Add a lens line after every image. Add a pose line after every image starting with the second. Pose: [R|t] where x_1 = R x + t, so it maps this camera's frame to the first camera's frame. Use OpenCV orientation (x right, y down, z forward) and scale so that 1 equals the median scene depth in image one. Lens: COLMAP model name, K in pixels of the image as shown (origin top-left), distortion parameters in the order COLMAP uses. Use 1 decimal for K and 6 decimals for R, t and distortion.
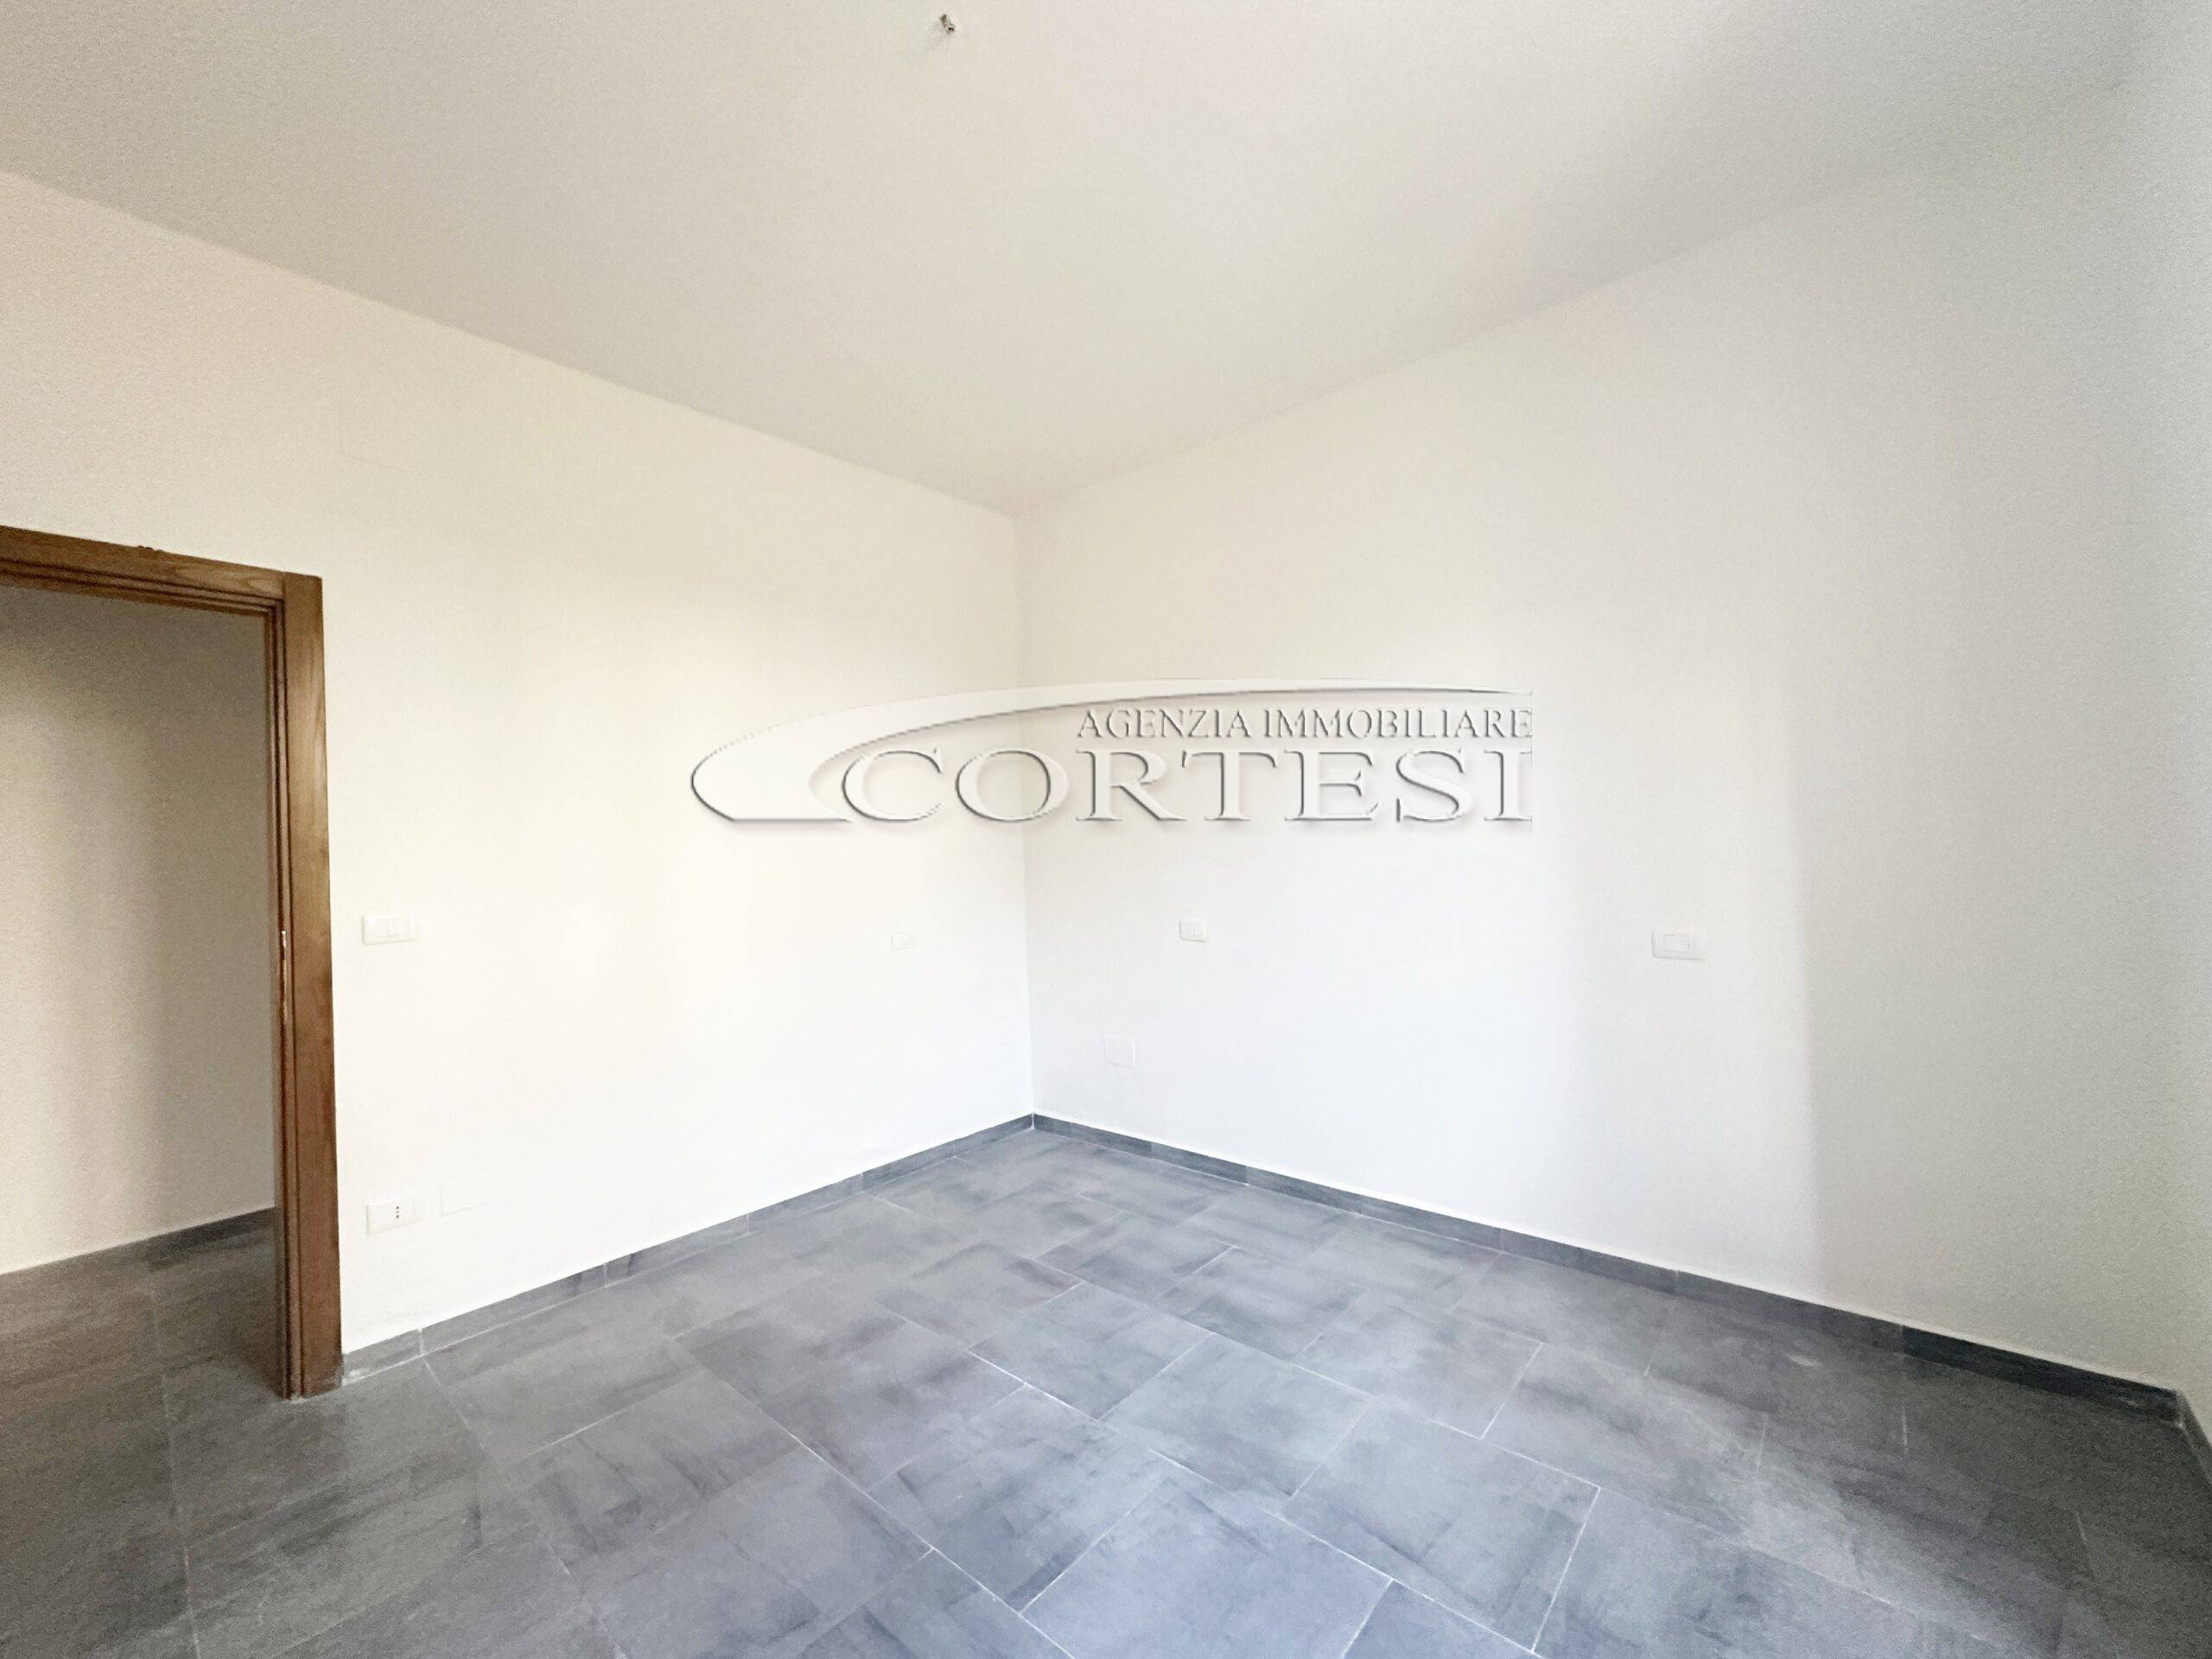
lens RADIAL K [[881.4, 0, 1102.4], [0, 881.4, 837.5], [0, 0, 1]] dist [-0.008338, 0.001592]
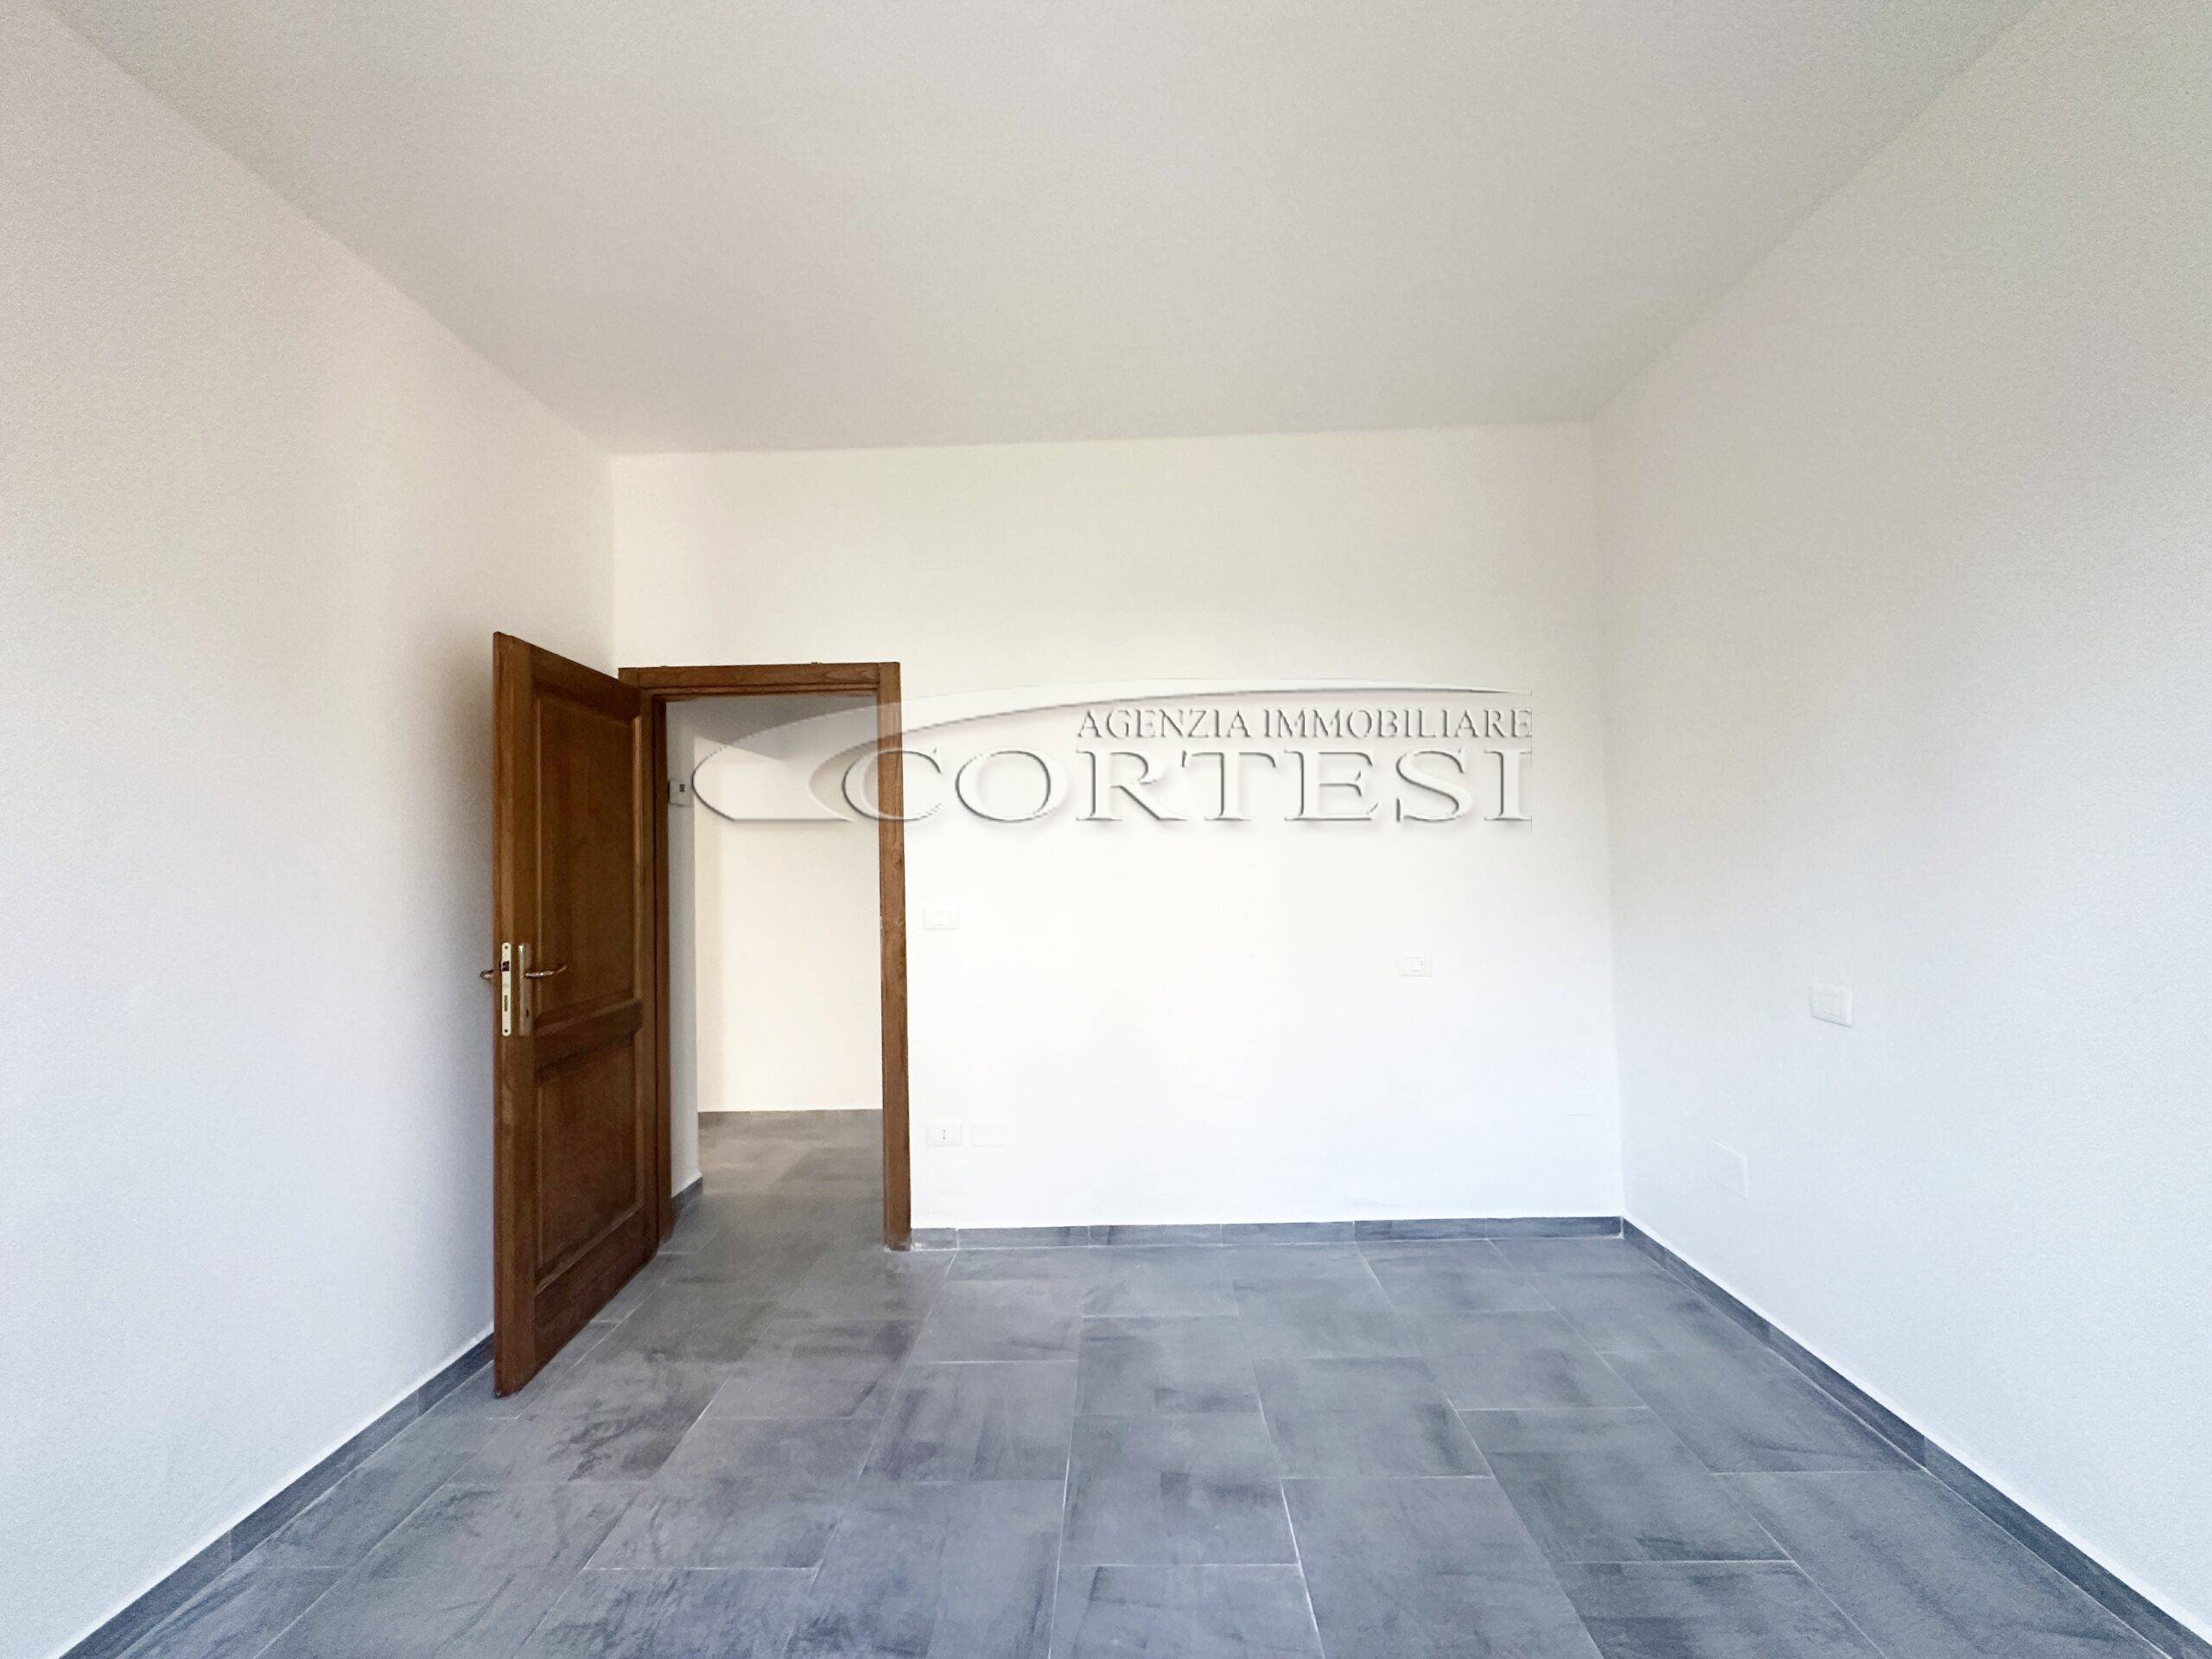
lens RADIAL K [[881.4, 0, 1104.3], [0, 881.4, 832.7], [0, 0, 1]] dist [-0.008338, 0.001592]
pose [[0.642121, -0.000195, -0.766603, 0.386591], [0.007044, 0.999959, 0.005646, -0.032744], [0.766571, -0.009025, 0.642096, 0.361237]]
